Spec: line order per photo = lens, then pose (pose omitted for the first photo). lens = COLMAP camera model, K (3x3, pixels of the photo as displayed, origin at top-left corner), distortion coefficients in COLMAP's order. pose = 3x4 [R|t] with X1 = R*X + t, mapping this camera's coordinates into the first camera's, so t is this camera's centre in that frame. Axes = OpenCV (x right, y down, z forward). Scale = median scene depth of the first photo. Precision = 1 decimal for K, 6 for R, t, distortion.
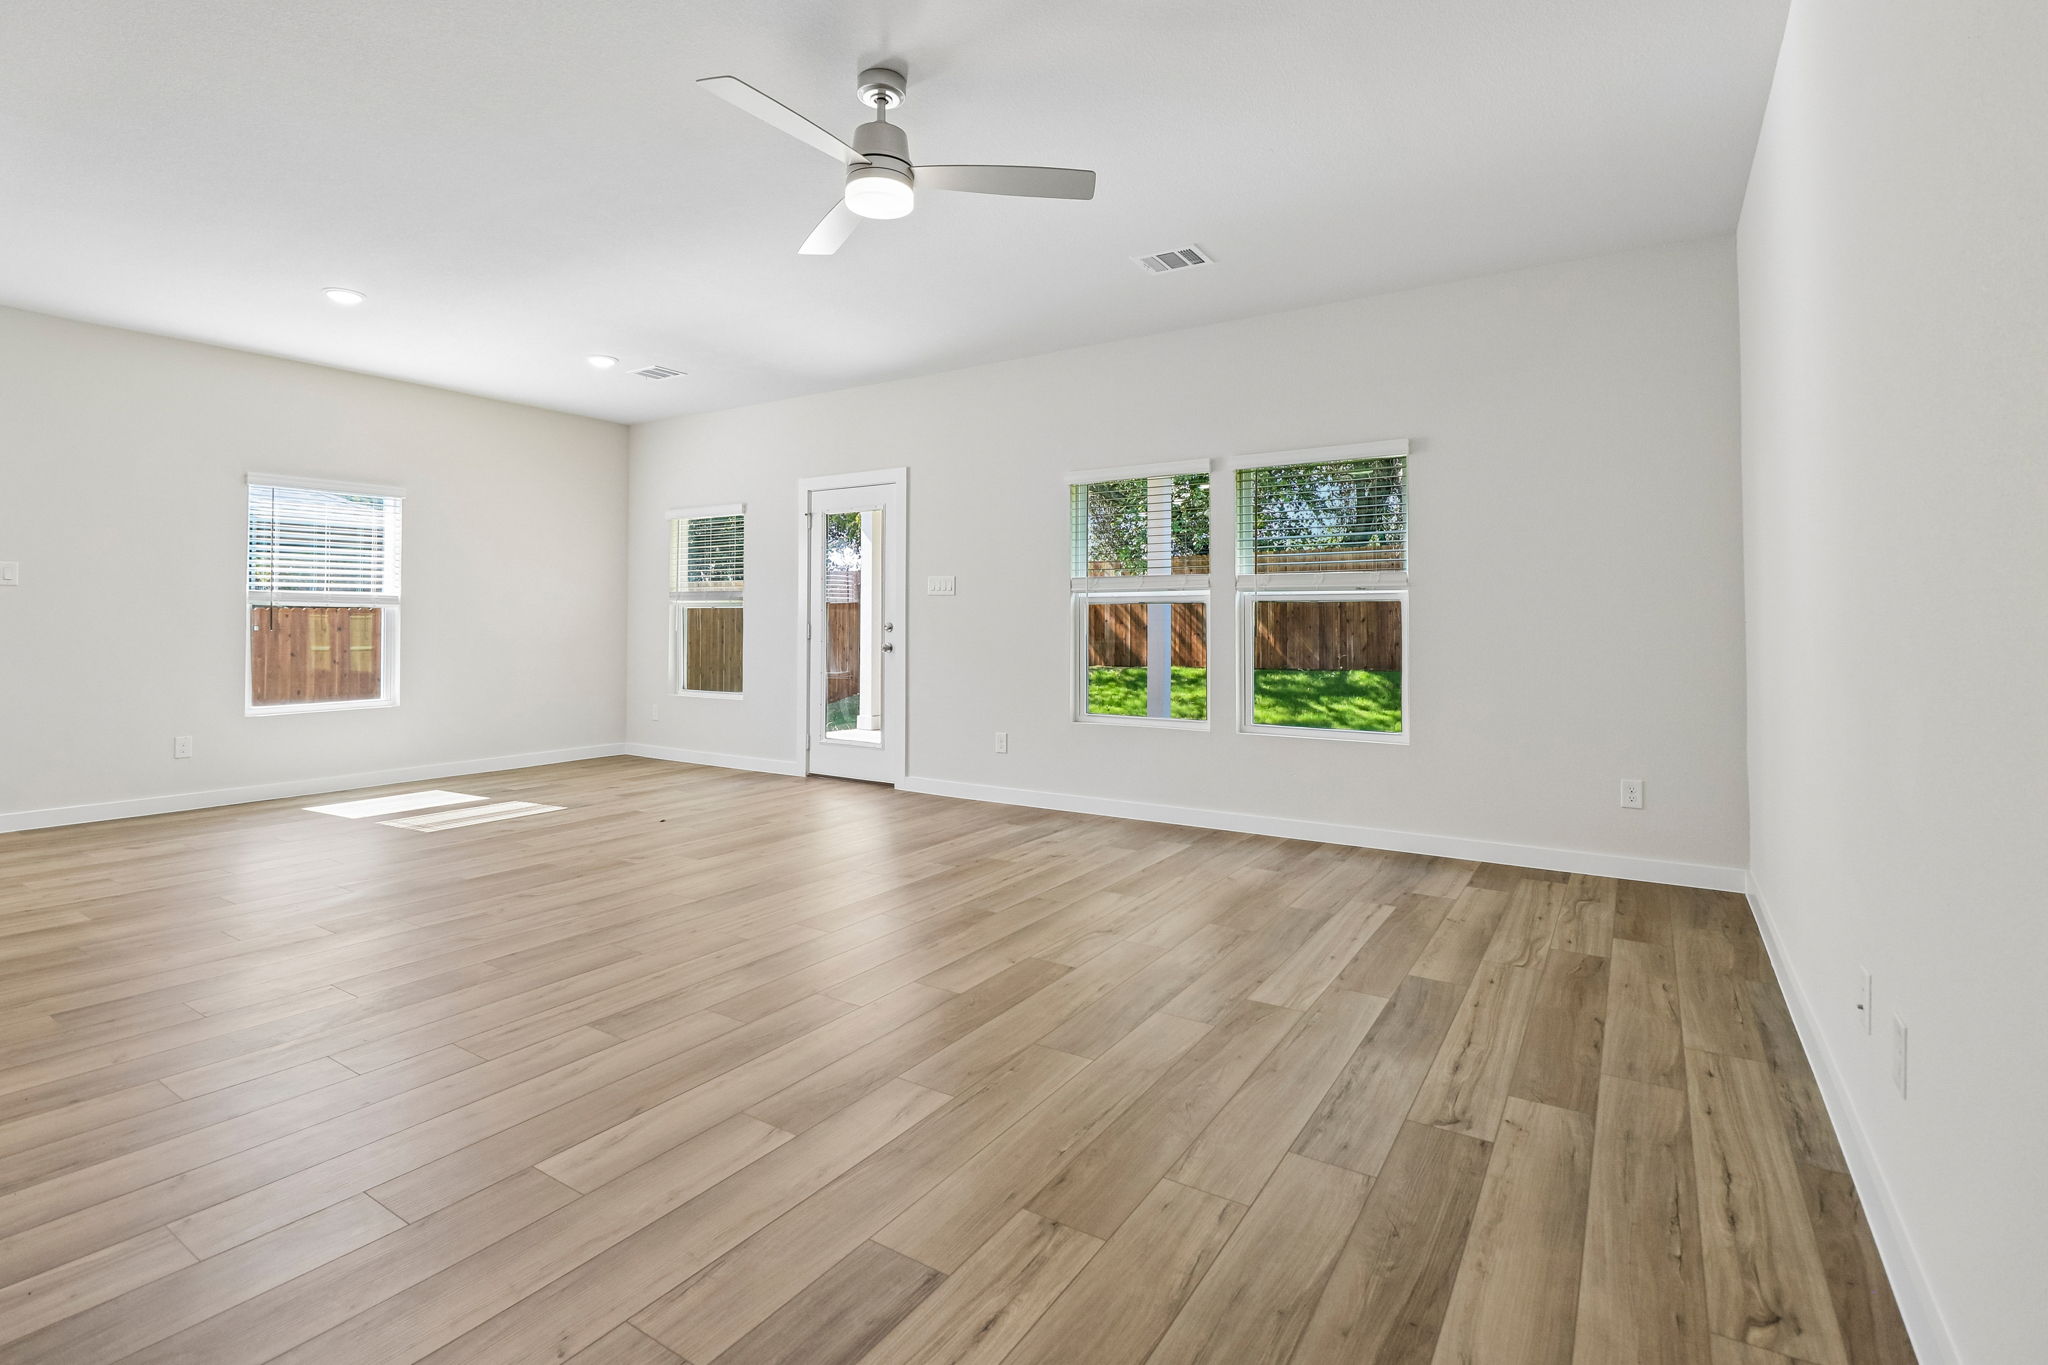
lens RADIAL K [[971.1, 0, 1019.4], [0, 971.1, 620.6], [0, 0, 1]] dist [-0.011440, -0.000510]
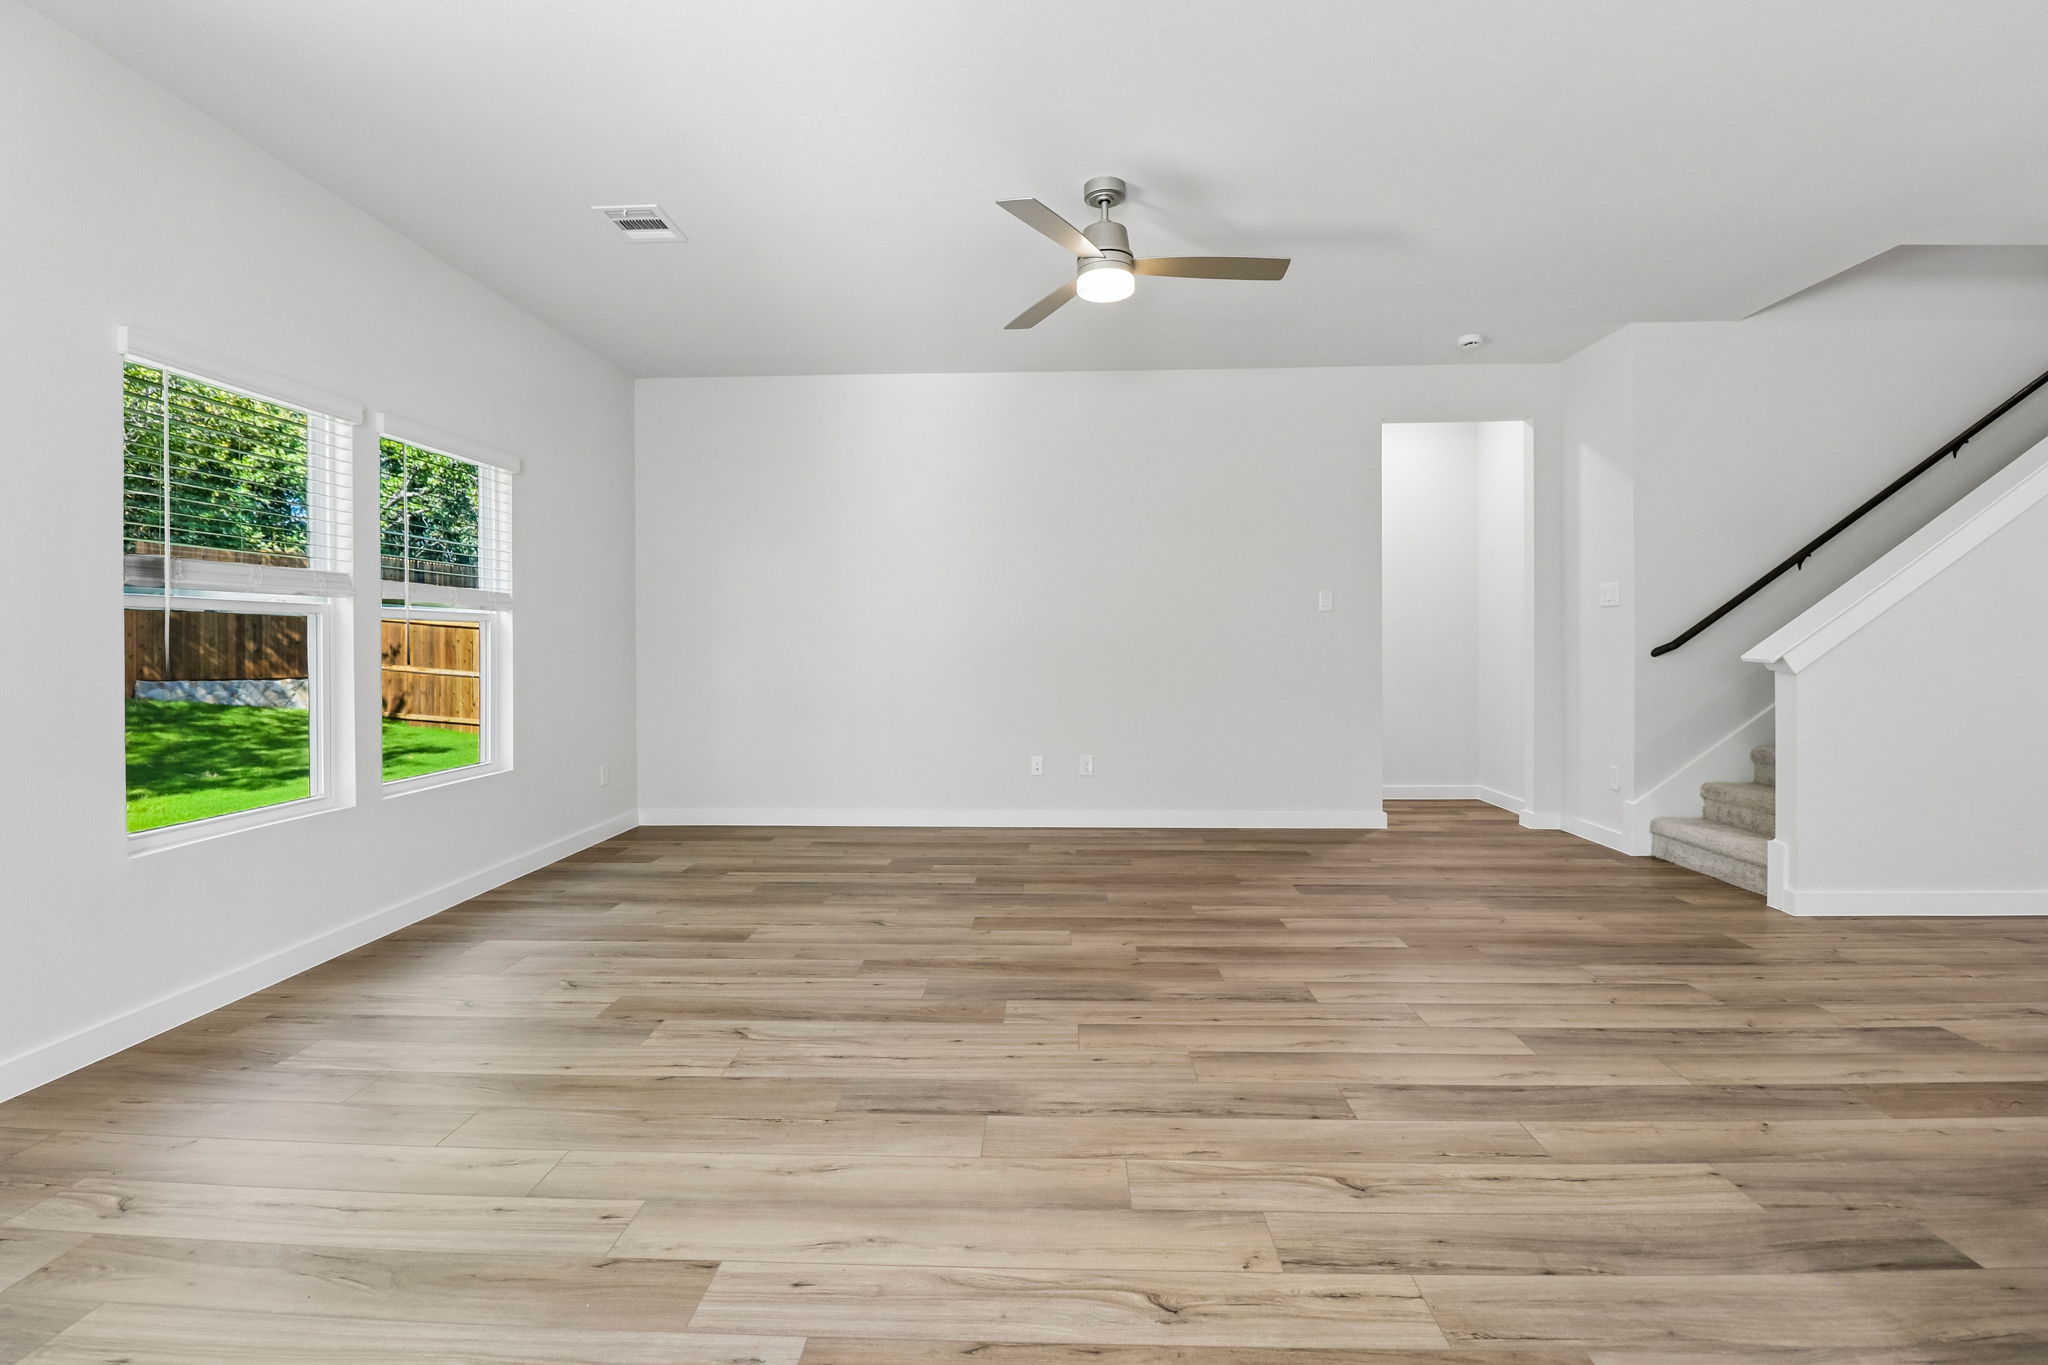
lens RADIAL K [[949.0, 0, 1021.3], [0, 949.0, 646.3], [0, 0, 1]] dist [-0.002669, -0.000421]
pose [[-0.509856, -0.002293, 0.860257, -0.998604], [0.005414, 0.999968, 0.005874, -0.001390], [-0.860243, 0.007652, -0.509827, 1.520147]]
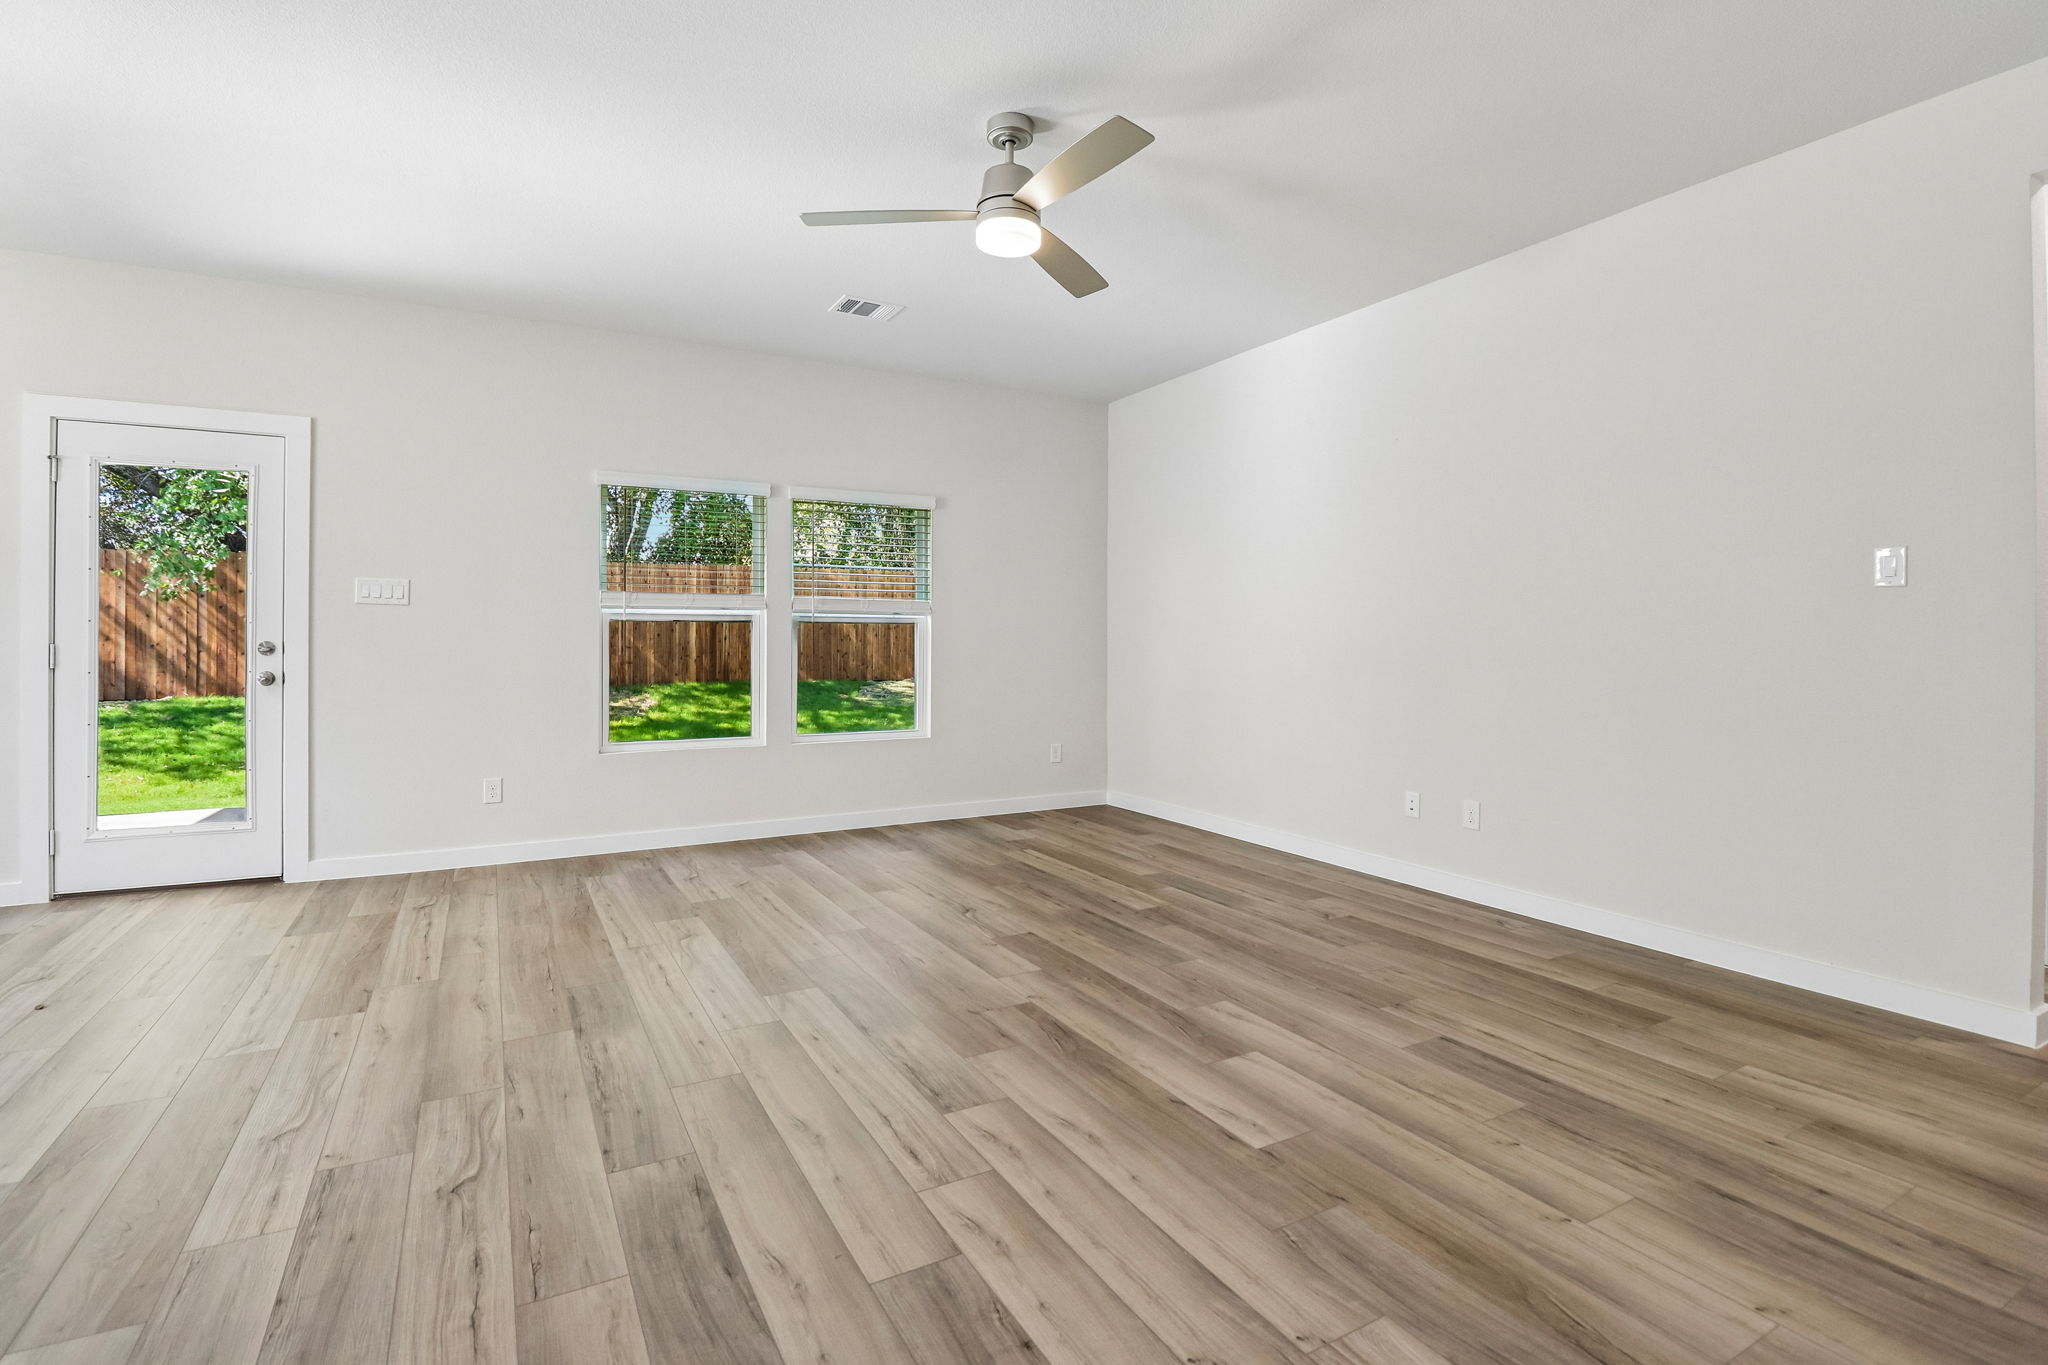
lens RADIAL K [[962.5, 0, 1017.9], [0, 962.5, 636.6], [0, 0, 1]] dist [-0.005427, -0.013766]
pose [[0.466163, 0.002538, 0.884695, -0.959861], [-0.002555, 0.999996, -0.001522, -0.002605], [-0.884695, -0.001551, 0.466167, 0.449293]]
